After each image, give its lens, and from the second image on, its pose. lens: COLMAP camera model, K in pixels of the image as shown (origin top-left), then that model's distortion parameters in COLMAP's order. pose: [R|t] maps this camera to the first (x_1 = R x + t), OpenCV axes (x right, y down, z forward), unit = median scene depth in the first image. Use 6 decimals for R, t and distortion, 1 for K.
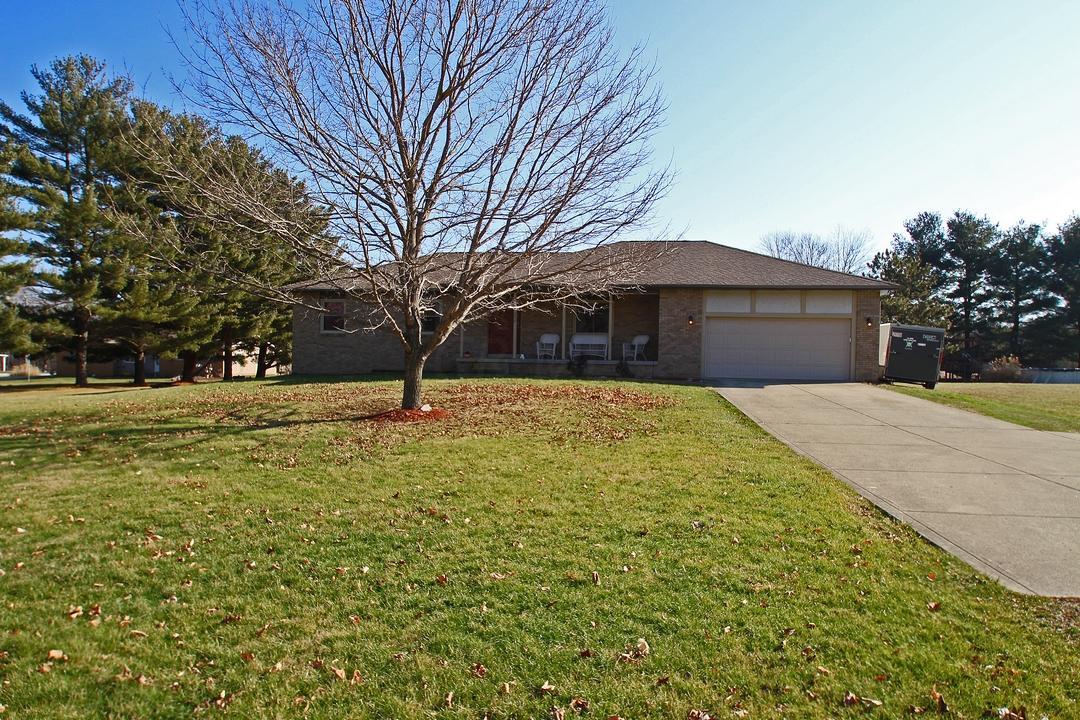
lens RADIAL K [[781.7, 0, 538.6], [0, 781.7, 359.5], [0, 0, 1]] dist [-0.000096, -0.003333]
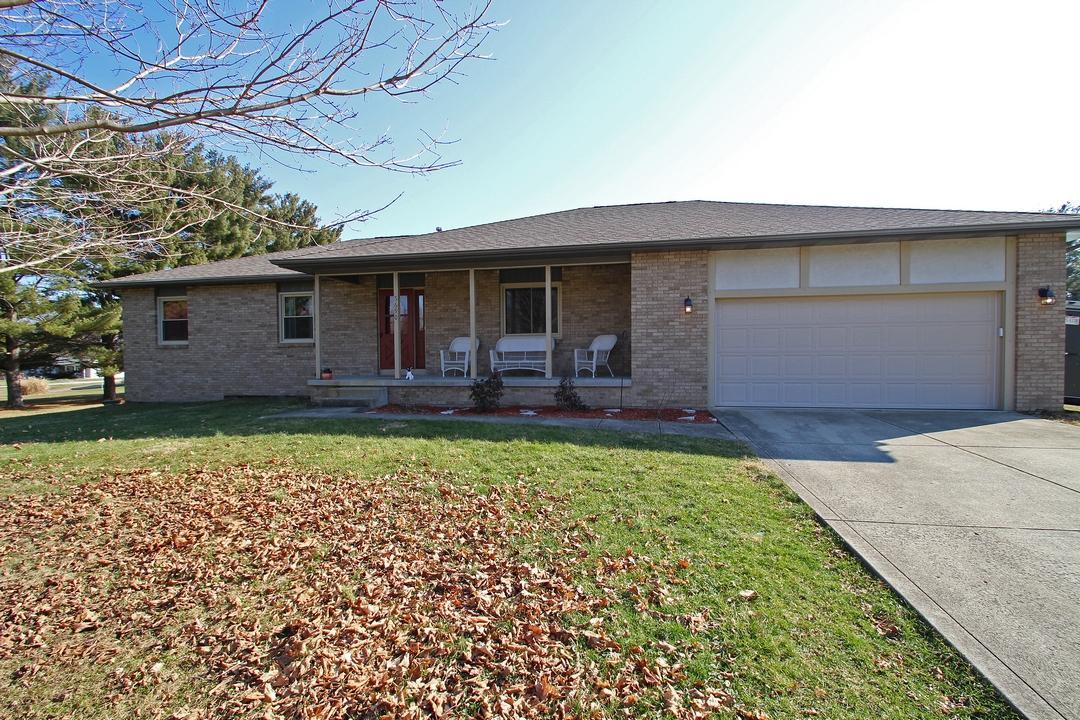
lens RADIAL K [[501.2, 0, 546.5], [0, 501.2, 364.0], [0, 0, 1]] dist [0.003464, 0.000066]
pose [[0.998900, -0.025900, -0.039082, 0.105848], [0.026645, 0.999471, 0.018657, -0.017692], [0.038578, -0.019678, 0.999062, 0.633446]]
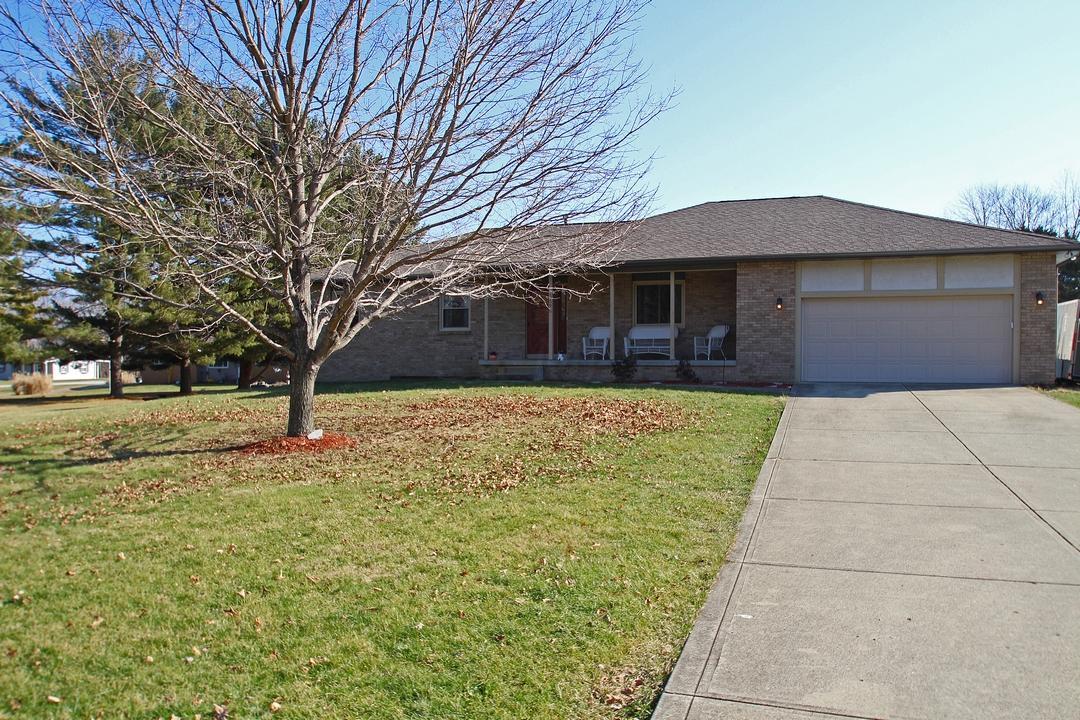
lens RADIAL K [[902.8, 0, 538.7], [0, 902.8, 359.1], [0, 0, 1]] dist [-0.011878, -0.003233]
pose [[0.979756, -0.017506, -0.199427, 0.140639], [0.018297, 0.999830, 0.002125, -0.004128], [0.199355, -0.005730, 0.979910, 0.127295]]
